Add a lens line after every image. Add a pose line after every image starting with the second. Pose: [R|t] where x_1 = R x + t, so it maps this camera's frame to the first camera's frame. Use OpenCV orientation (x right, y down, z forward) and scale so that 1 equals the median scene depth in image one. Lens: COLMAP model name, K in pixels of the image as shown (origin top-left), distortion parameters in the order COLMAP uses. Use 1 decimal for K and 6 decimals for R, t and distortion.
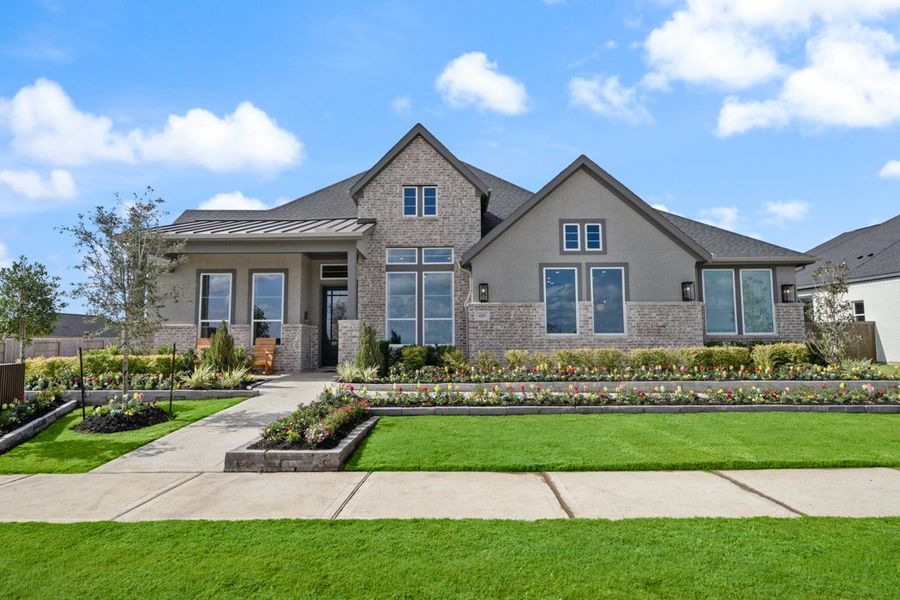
lens RADIAL K [[497.6, 0, 450.0], [0, 497.6, 300.0], [0, 0, 1]] dist [-0.001483, -0.000153]
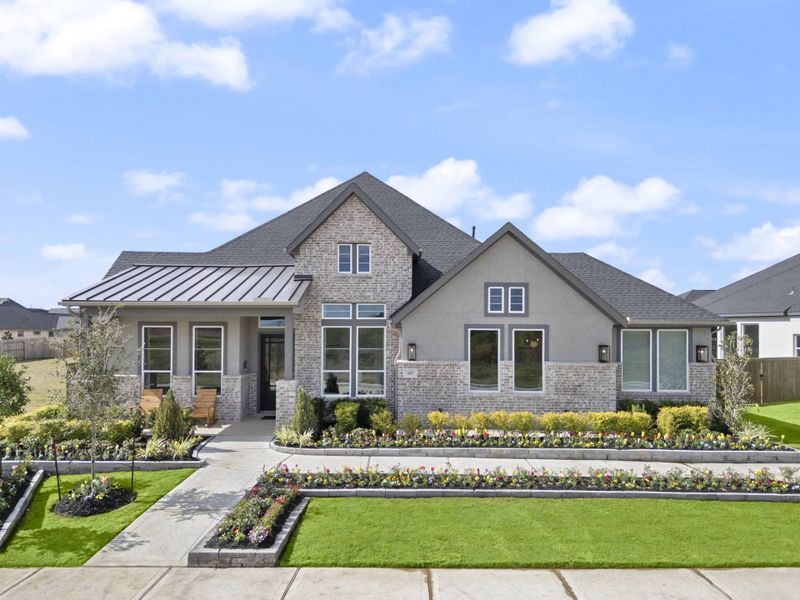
lens RADIAL K [[541.2, 0, 401.7], [0, 541.2, 319.9], [0, 0, 1]] dist [0.063449, -0.065186]
pose [[0.999923, 0.011080, 0.005612, 0.042282], [-0.011410, 0.997964, 0.062747, -0.176129], [-0.004906, -0.062806, 0.998014, -0.179368]]
